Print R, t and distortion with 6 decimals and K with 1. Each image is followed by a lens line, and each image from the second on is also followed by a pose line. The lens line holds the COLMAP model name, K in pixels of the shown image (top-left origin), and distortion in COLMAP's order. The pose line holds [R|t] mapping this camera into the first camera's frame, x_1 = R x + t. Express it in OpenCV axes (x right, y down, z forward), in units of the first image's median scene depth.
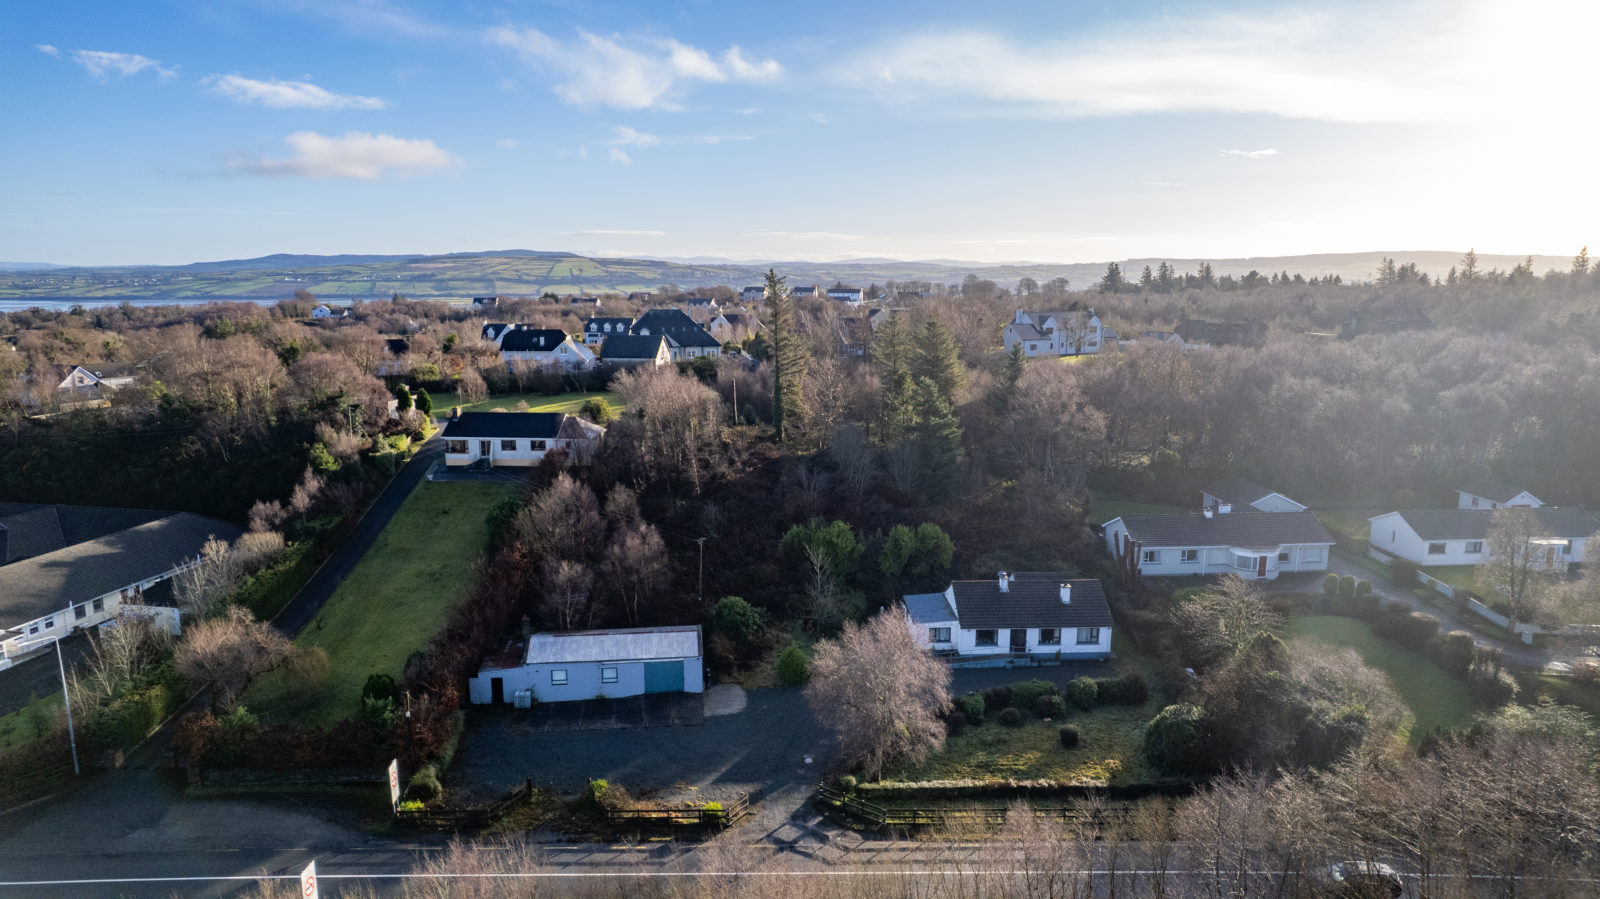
lens RADIAL K [[1028.2, 0, 798.7], [0, 1028.2, 449.4], [0, 0, 1]] dist [-0.055694, 0.038592]
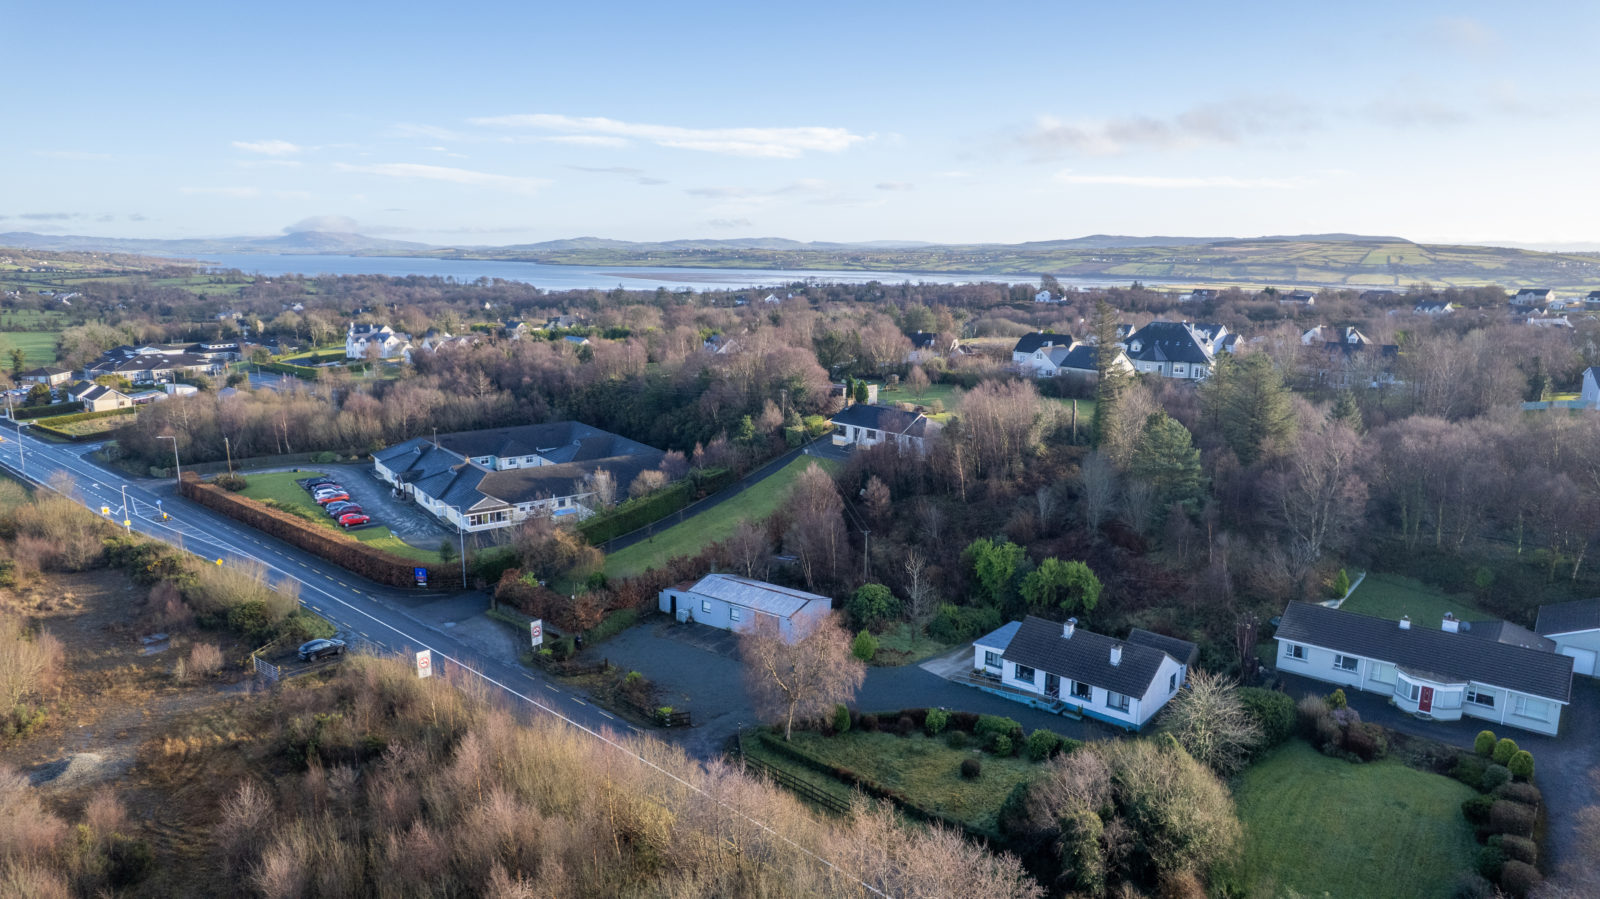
lens RADIAL K [[1028.2, 0, 794.5], [0, 1028.2, 457.9], [0, 0, 1]] dist [-0.055694, 0.038592]
pose [[0.727364, 0.143577, -0.671064, 0.593390], [-0.126219, 0.989176, 0.074830, -0.070679], [0.674545, 0.030273, 0.737613, 0.061285]]
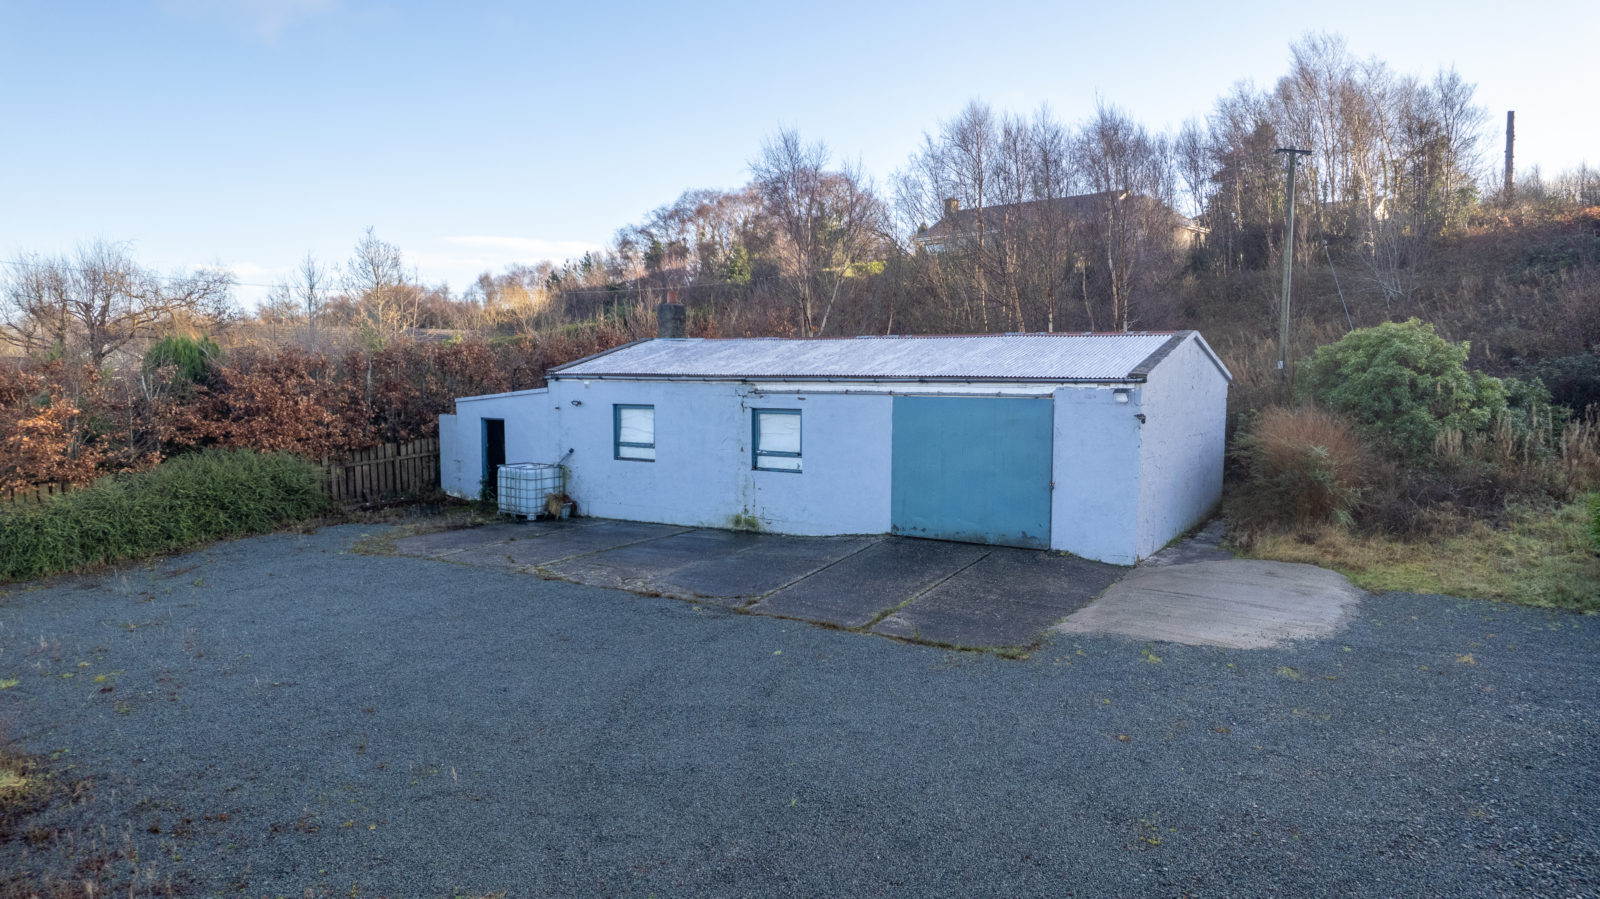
lens RADIAL K [[1028.2, 0, 803.8], [0, 1028.2, 449.2], [0, 0, 1]] dist [-0.055694, 0.038592]
pose [[0.760735, 0.055732, -0.646666, -0.010540], [-0.123191, 0.990595, -0.059548, 0.194224], [0.637265, 0.124964, 0.760445, 0.661623]]
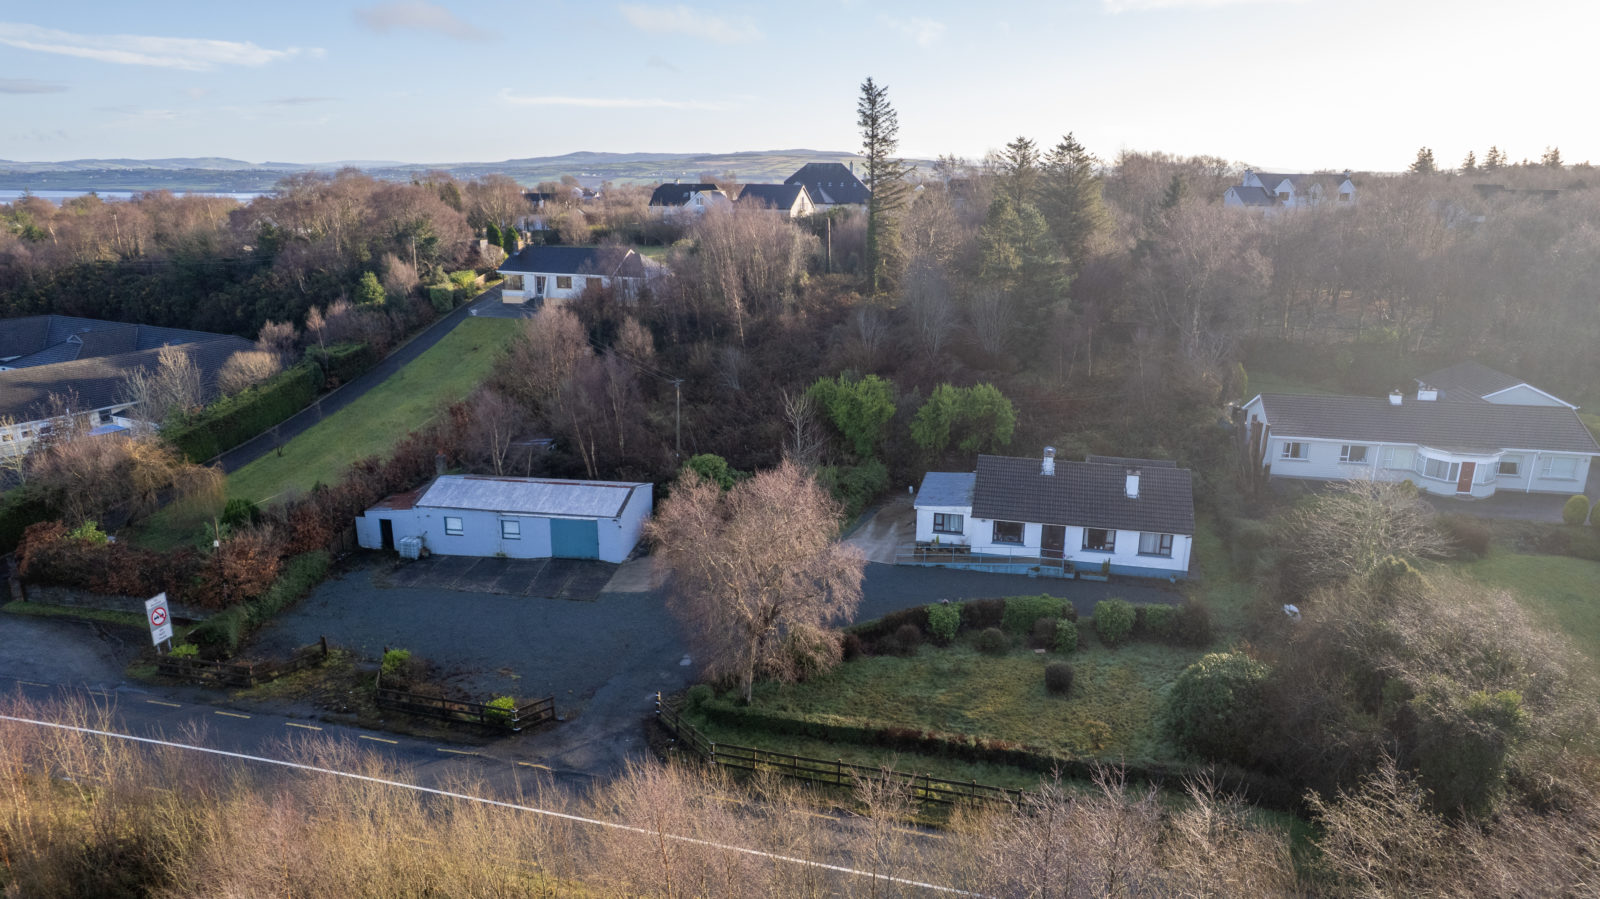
lens RADIAL K [[1028.2, 0, 802.3], [0, 1028.2, 451.6], [0, 0, 1]] dist [-0.055694, 0.038592]
pose [[0.965020, 0.077658, -0.250412, 0.192492], [-0.054258, 0.993603, 0.099041, 0.054467], [0.256501, -0.081989, 0.963060, 0.233449]]
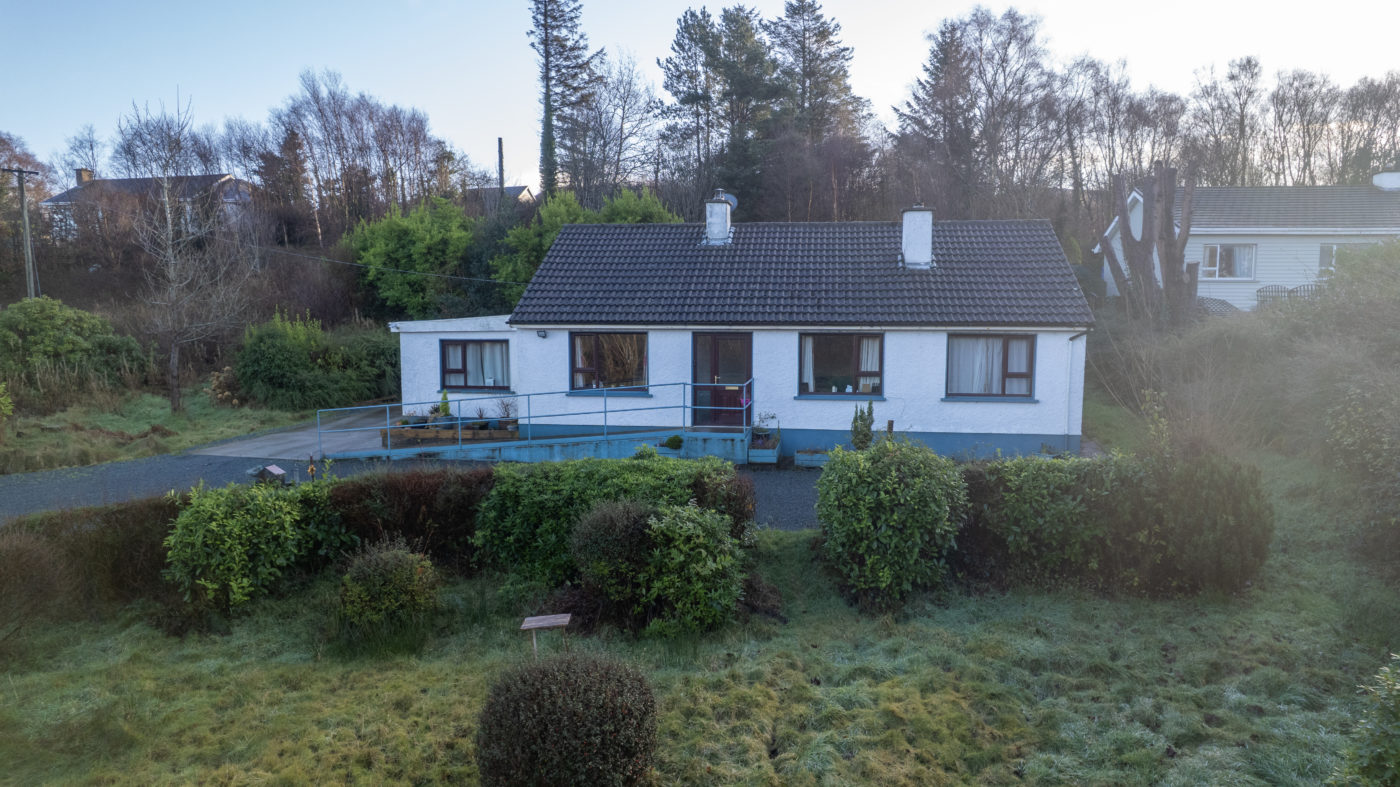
lens RADIAL K [[899.7, 0, 700.6], [0, 899.7, 397.6], [0, 0, 1]] dist [-0.055694, 0.038592]
pose [[0.983967, 0.020497, -0.177170, 0.219971], [-0.036367, 0.995562, -0.086796, 0.186248], [0.174605, 0.091848, 0.980345, 0.670527]]
